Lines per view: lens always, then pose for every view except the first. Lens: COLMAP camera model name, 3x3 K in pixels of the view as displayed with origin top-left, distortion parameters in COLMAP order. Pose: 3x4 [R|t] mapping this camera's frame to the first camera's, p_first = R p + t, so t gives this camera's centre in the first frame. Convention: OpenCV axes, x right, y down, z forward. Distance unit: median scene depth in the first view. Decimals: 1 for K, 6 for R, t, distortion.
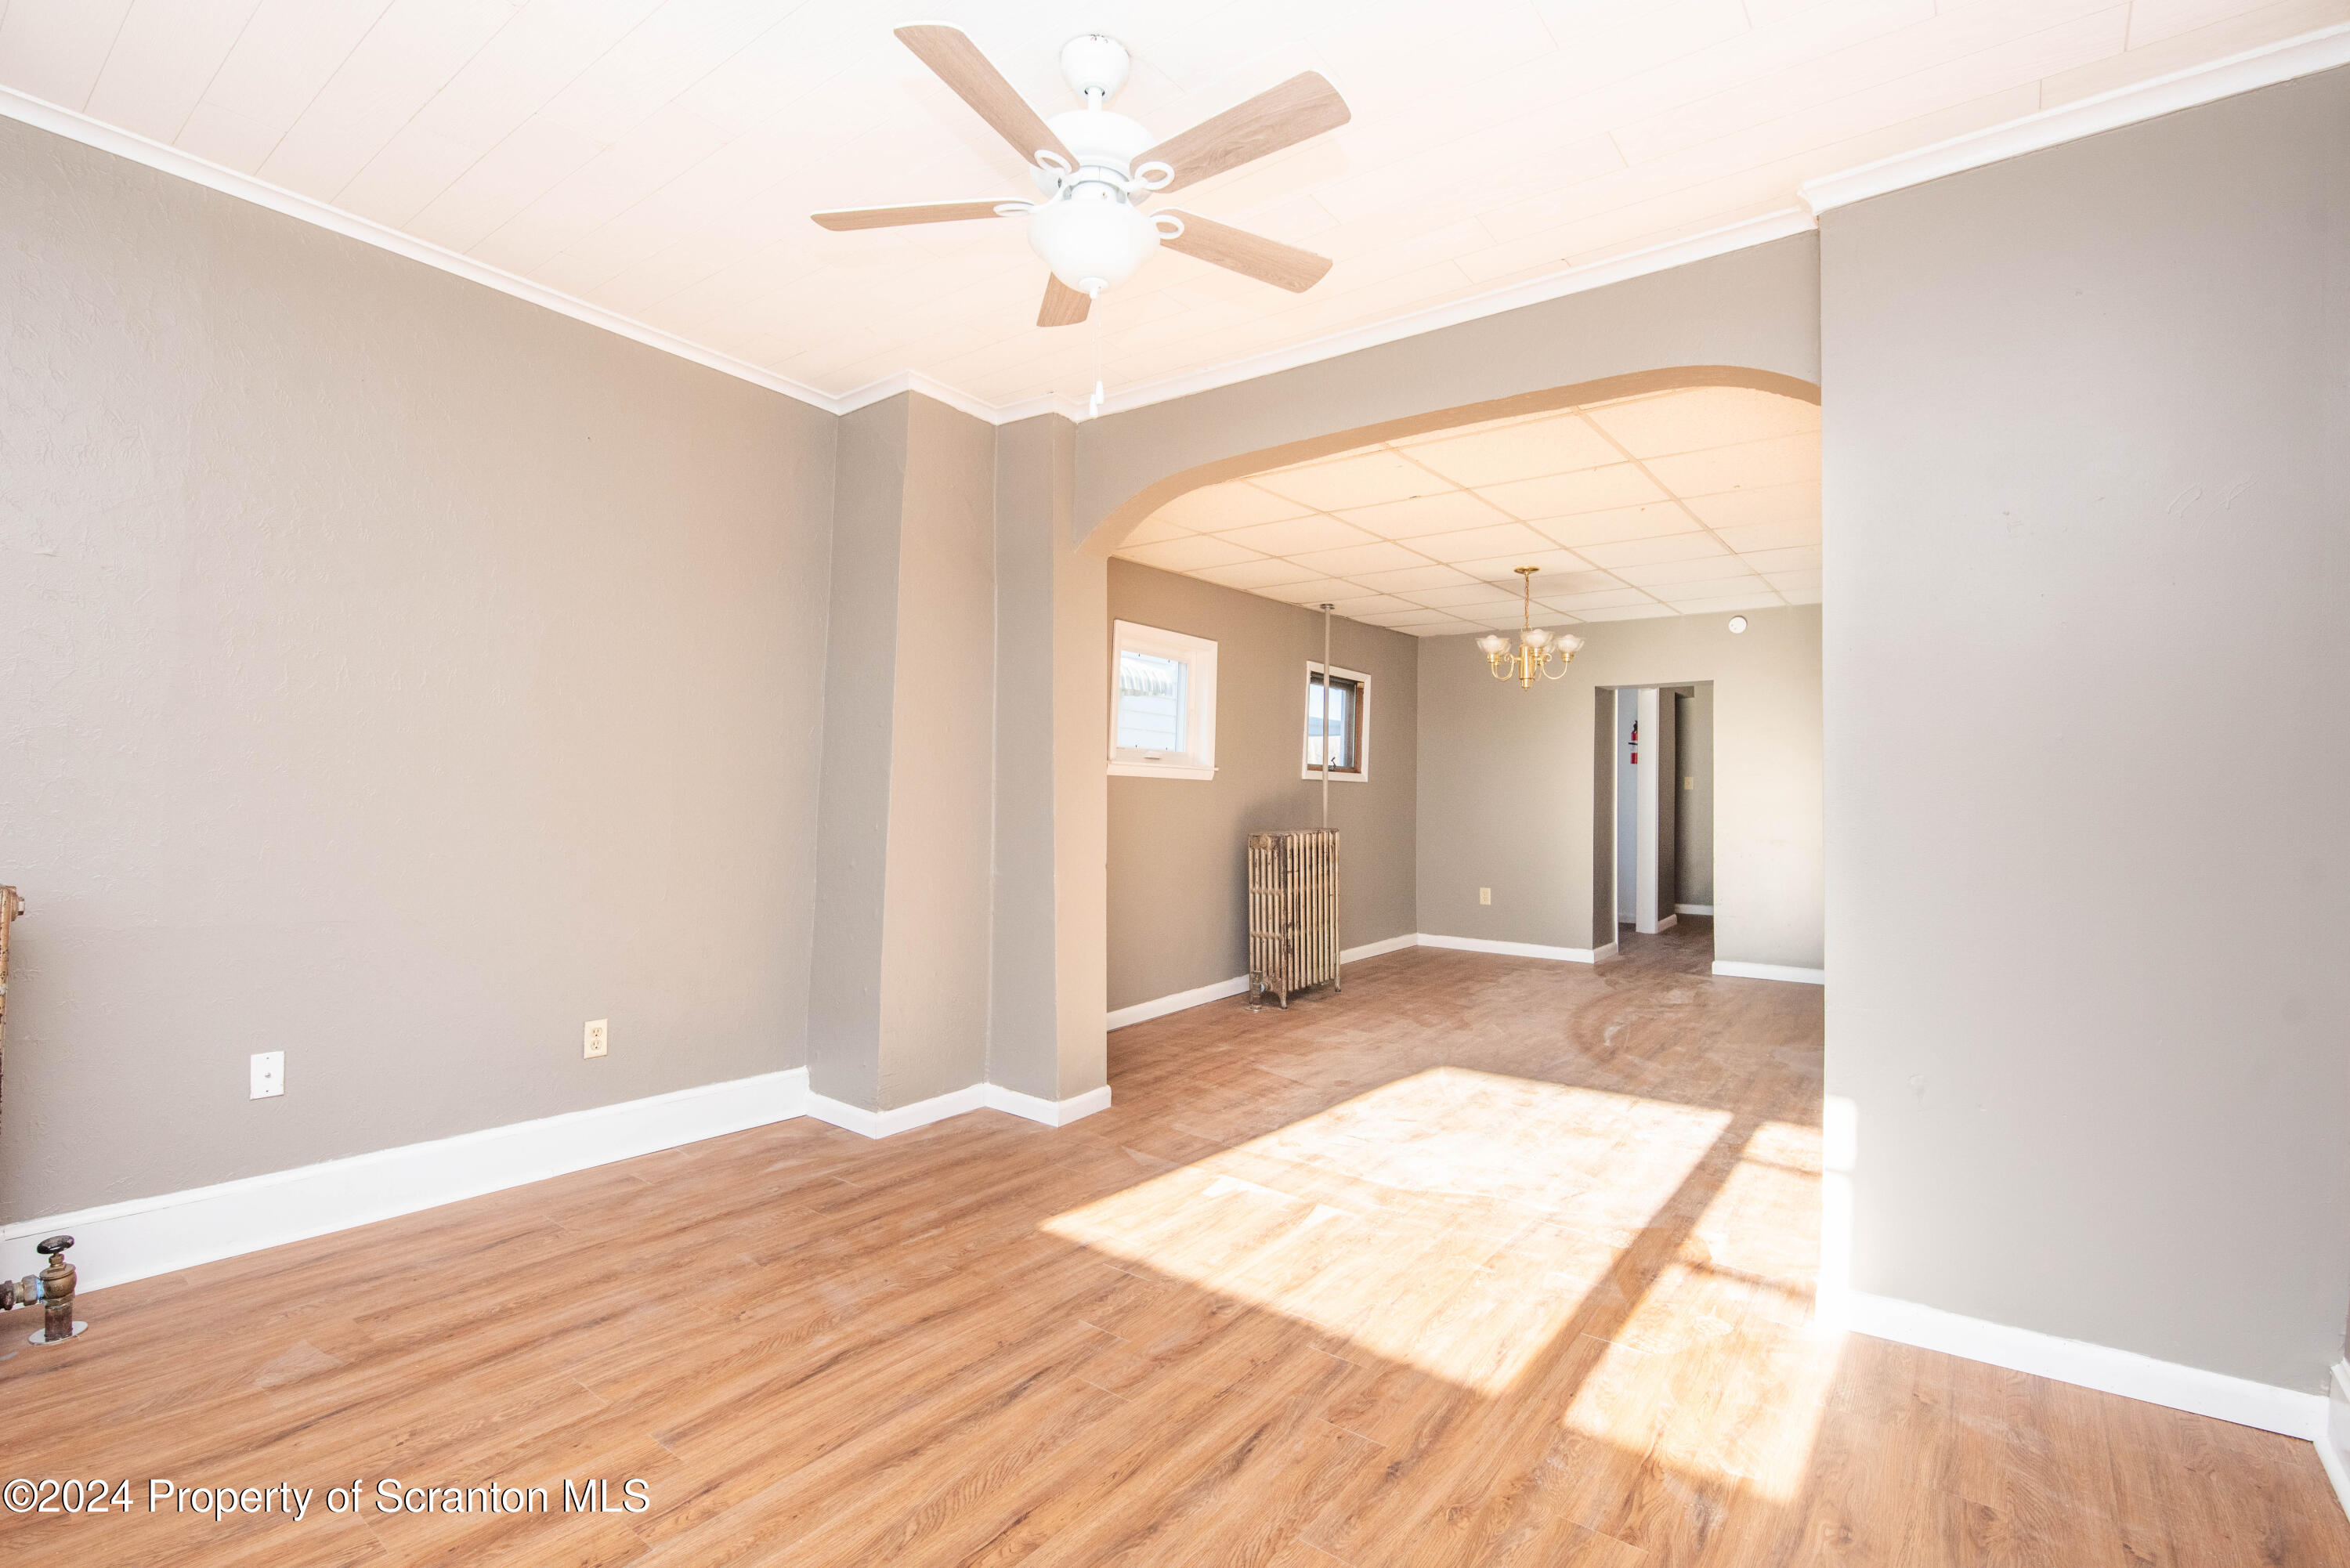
lens RADIAL K [[1083.9, 0, 1176.3], [0, 1083.9, 789.3], [0, 0, 1]] dist [-0.006994, -0.002035]
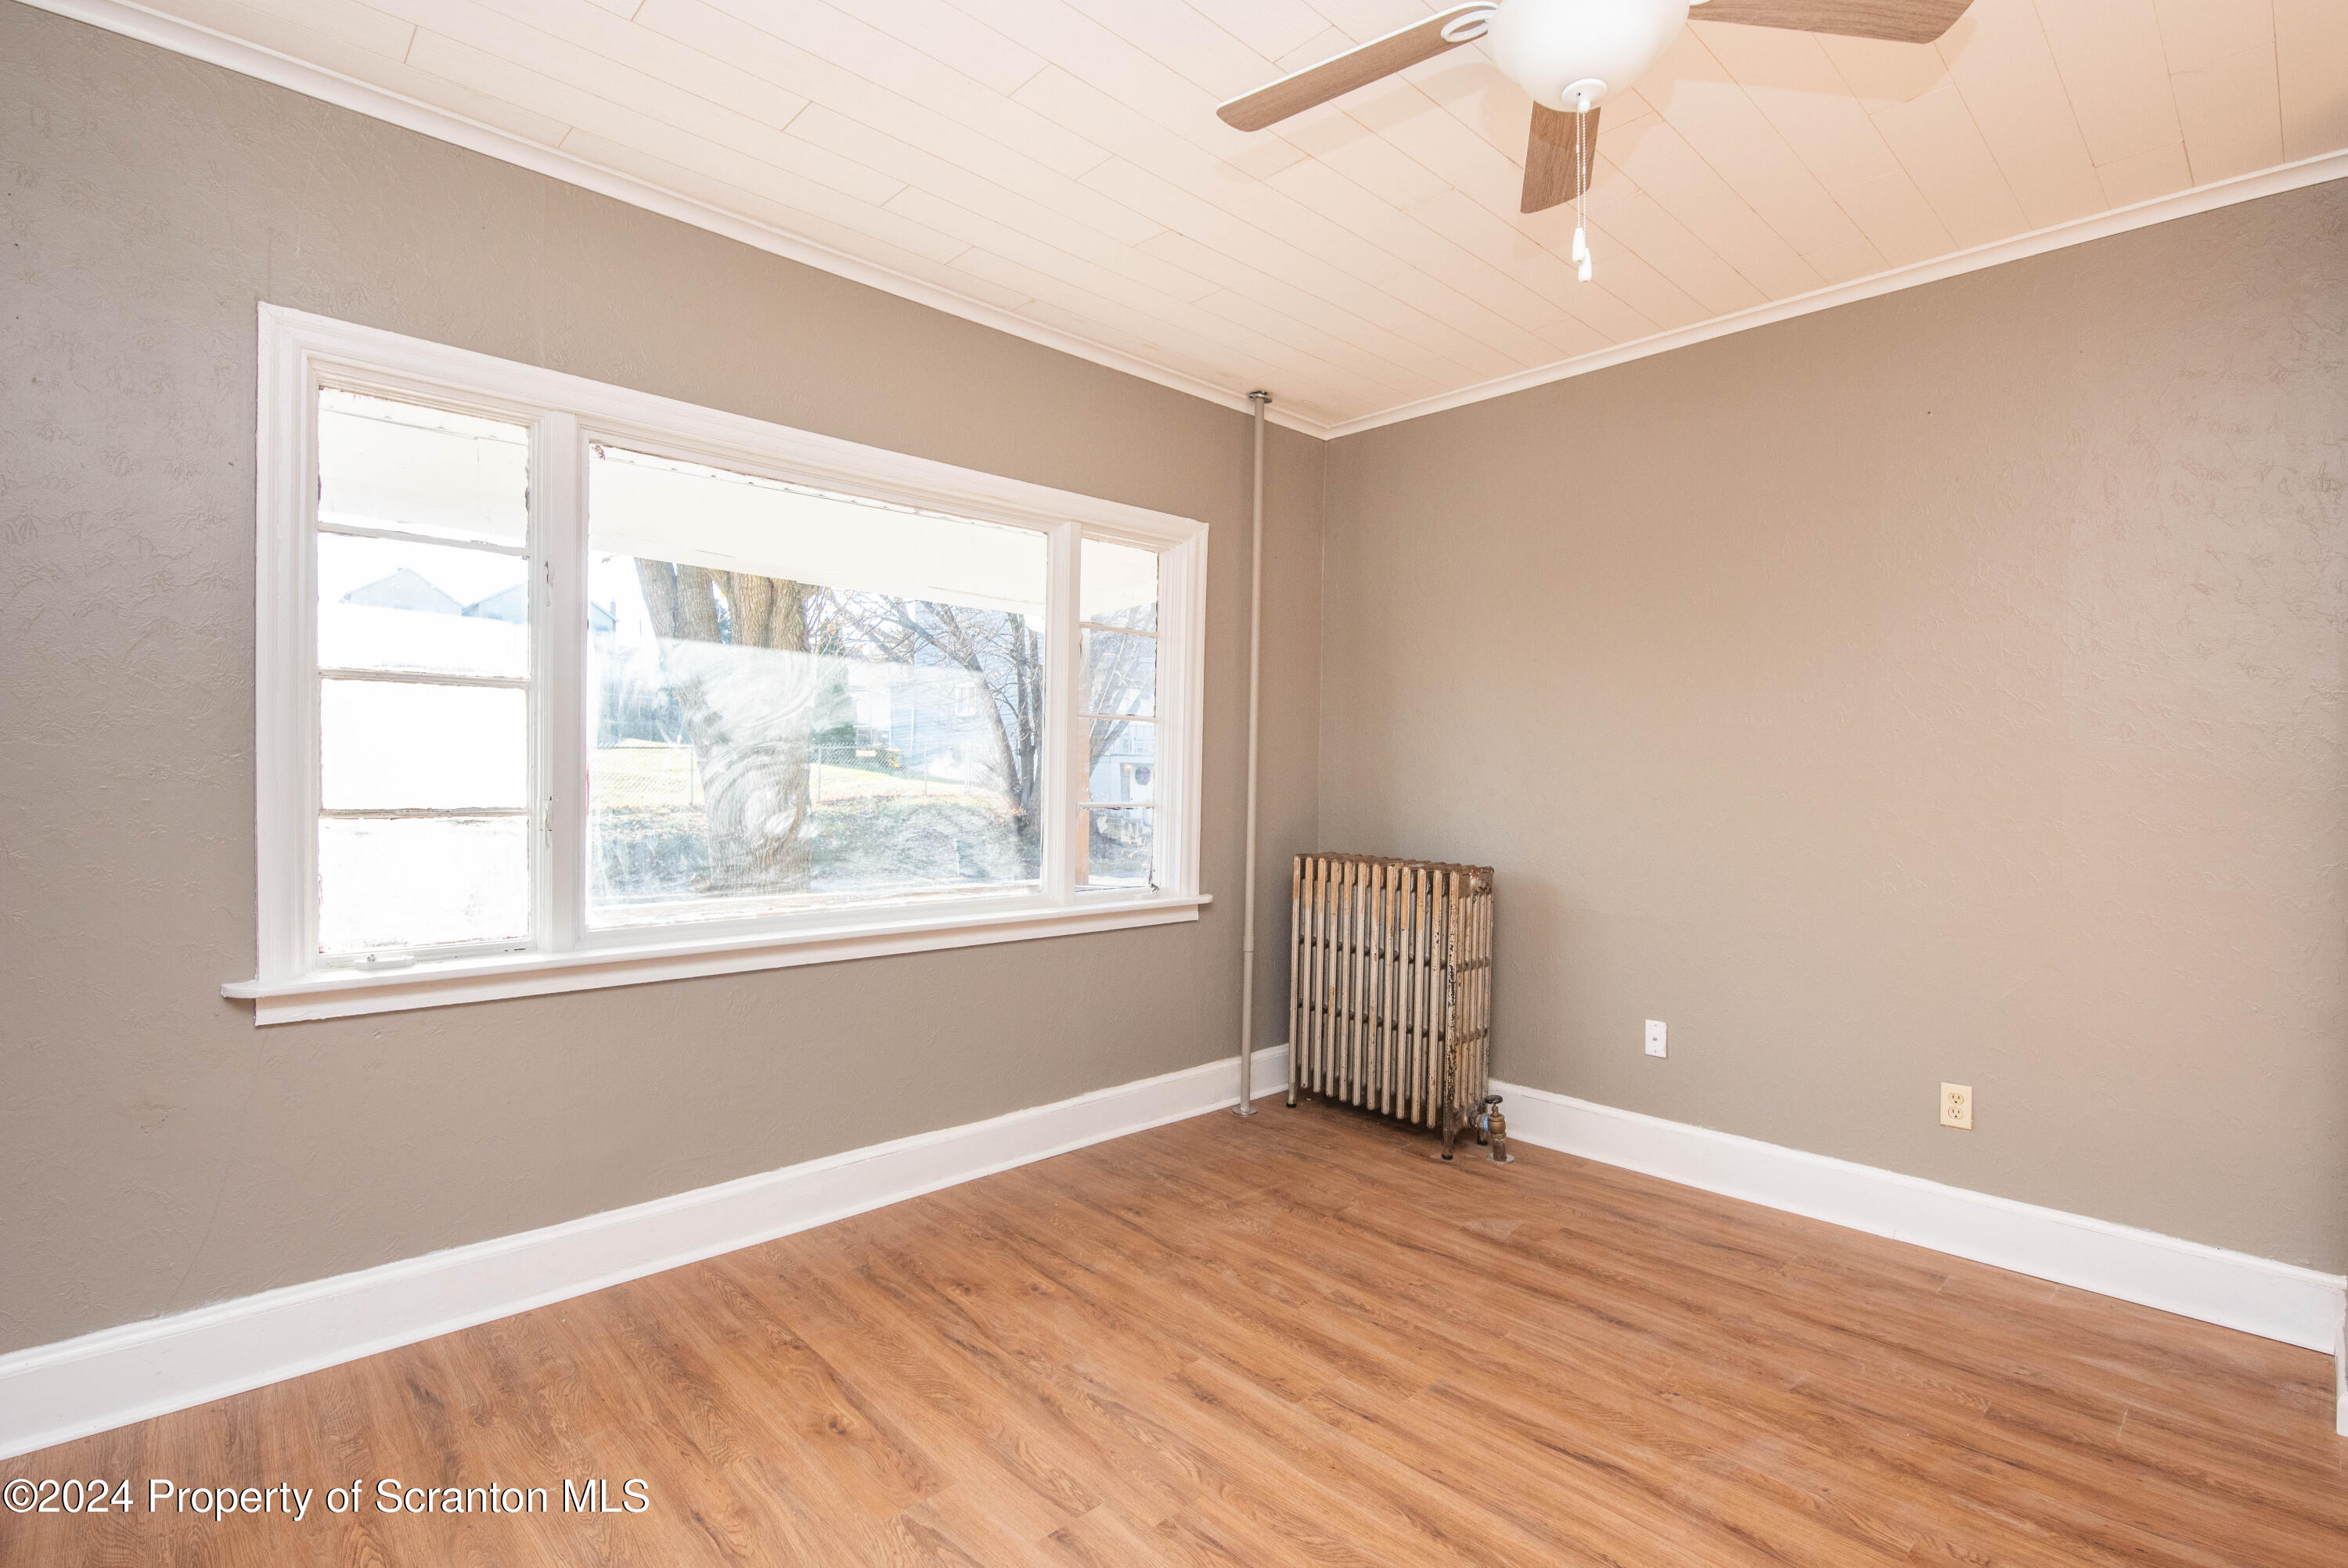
lens RADIAL K [[1082.9, 0, 1185.6], [0, 1082.9, 797.2], [0, 0, 1]] dist [-0.006994, -0.002035]
pose [[-0.161145, -0.009733, -0.986883, 0.418962], [-0.004165, 0.999949, -0.009181, -0.002899], [0.986922, 0.002631, -0.161178, 0.555809]]
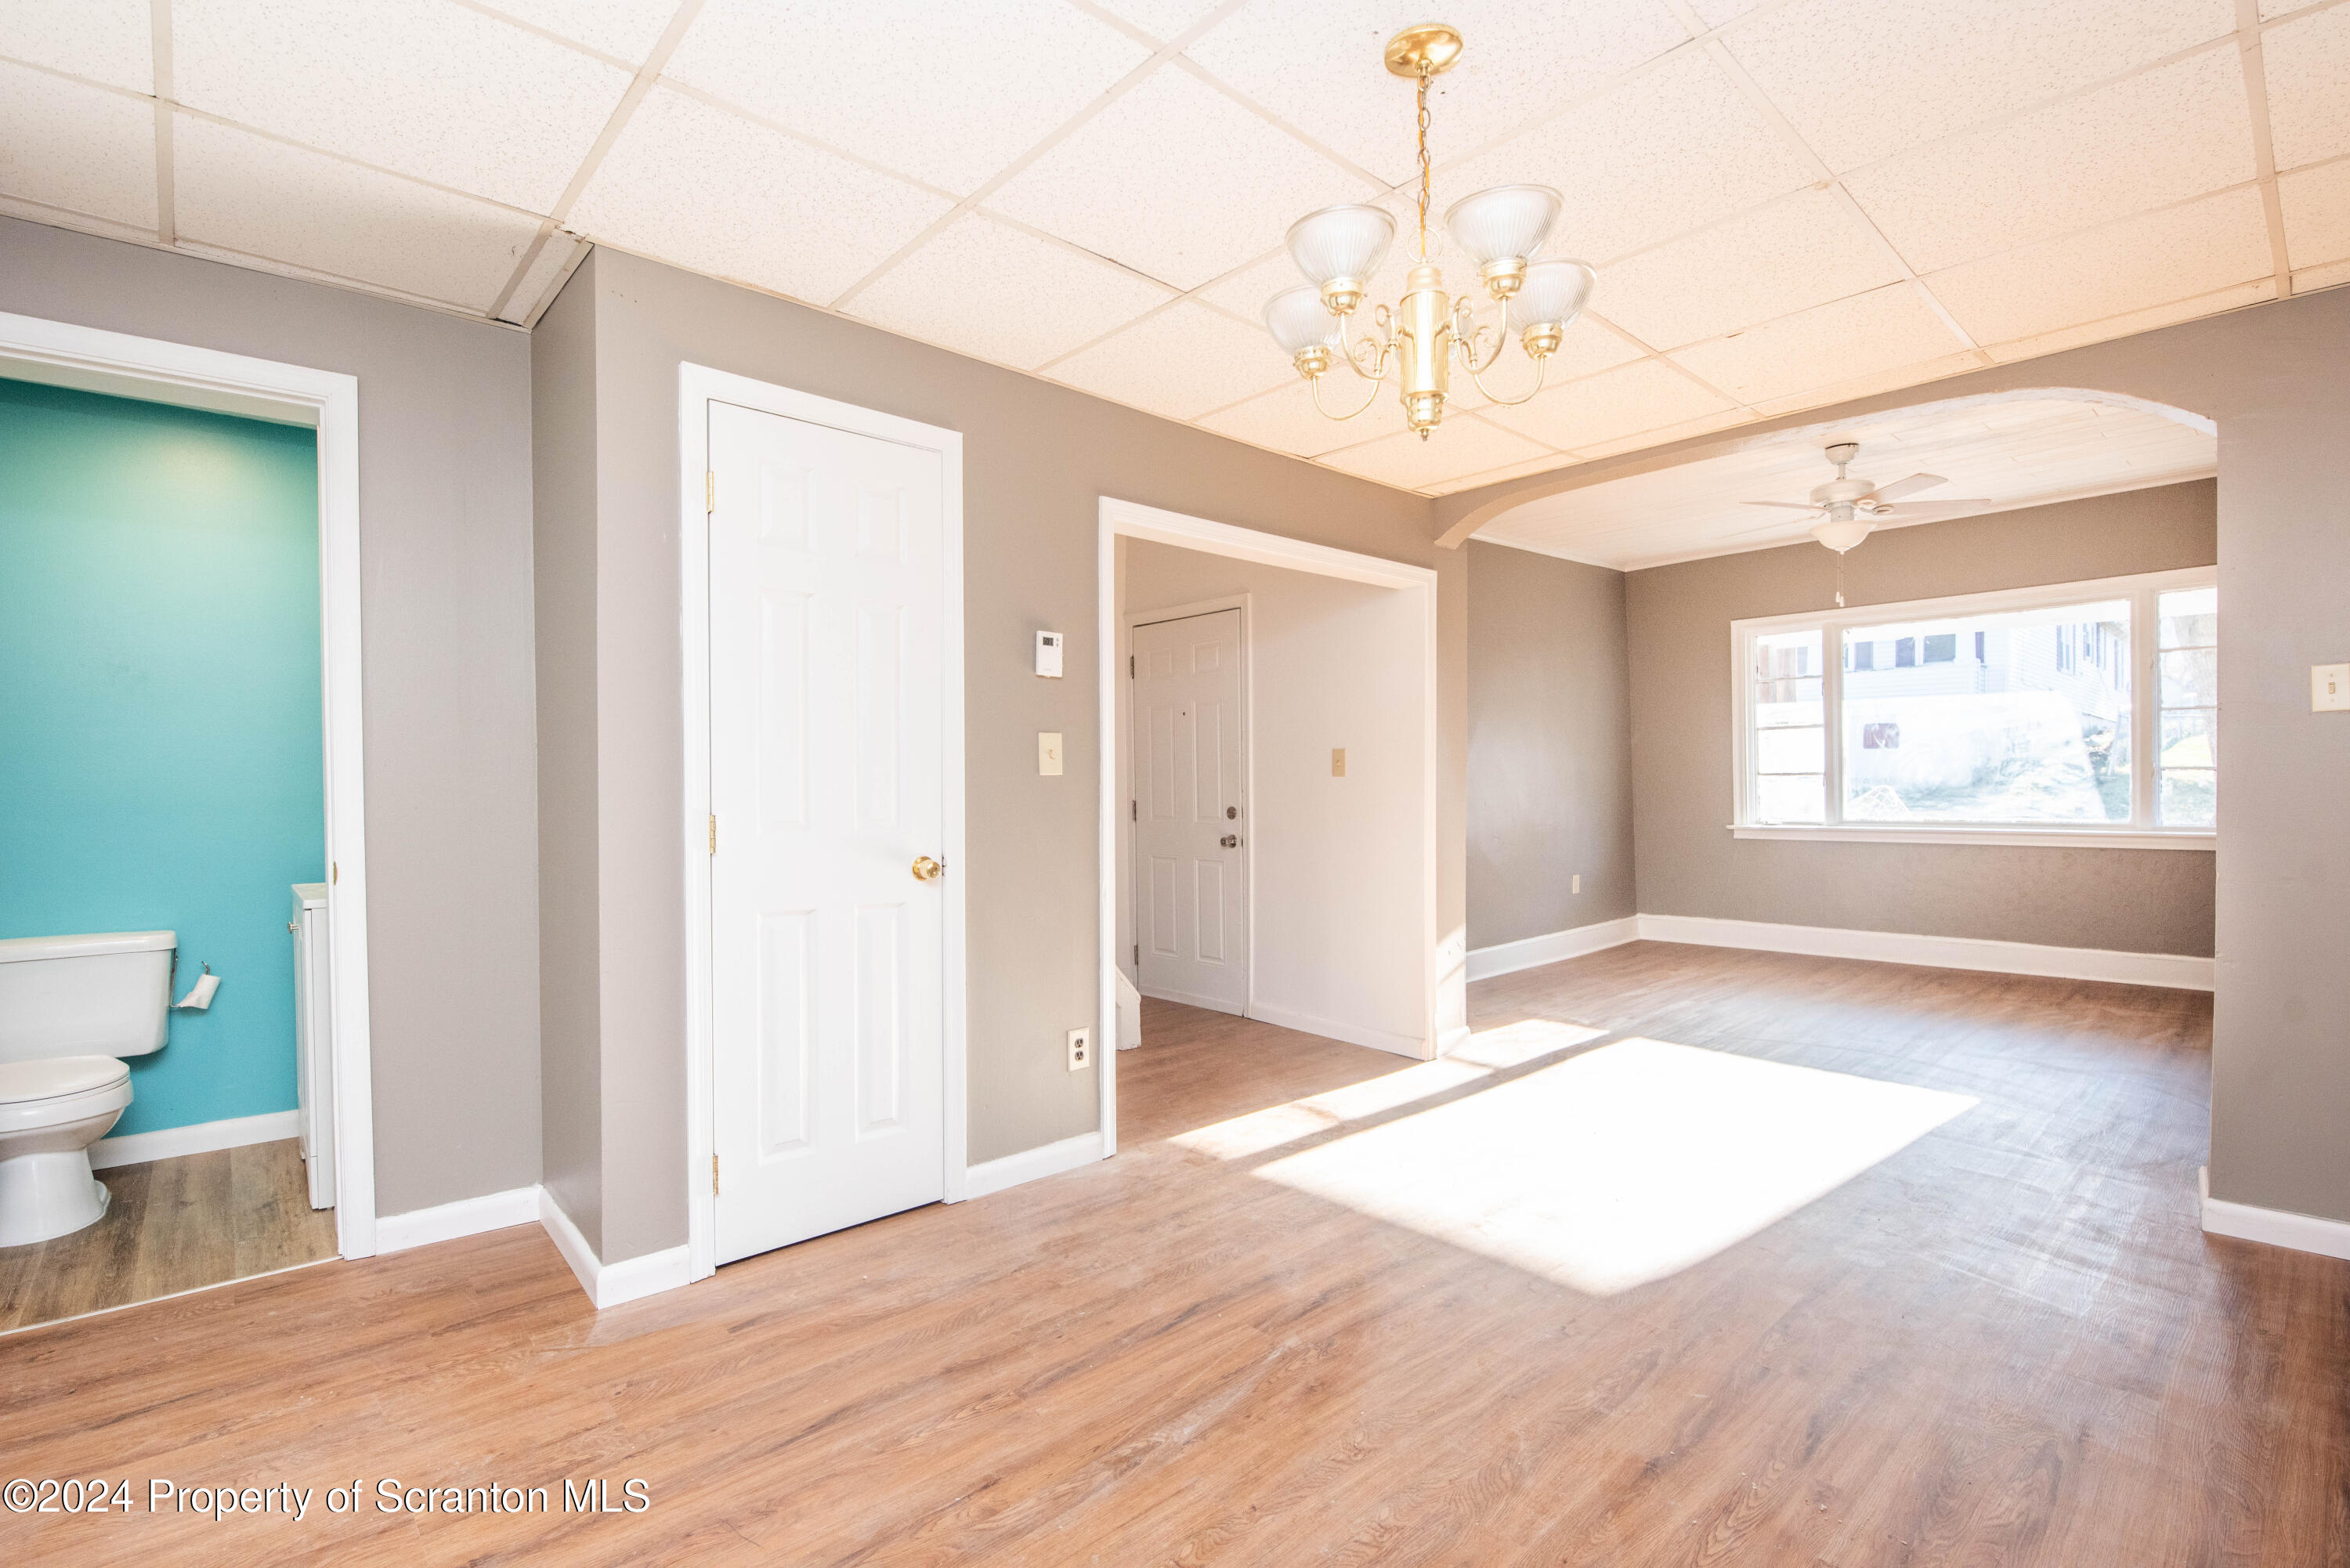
lens RADIAL K [[1063.2, 0, 1181.7], [0, 1063.2, 796.5], [0, 0, 1]] dist [-0.005457, -0.004632]
pose [[-0.983324, -0.002635, 0.181845, 0.560531], [0.000326, 0.999868, 0.016250, 0.013558], [-0.181864, 0.016039, -0.983193, 2.198968]]
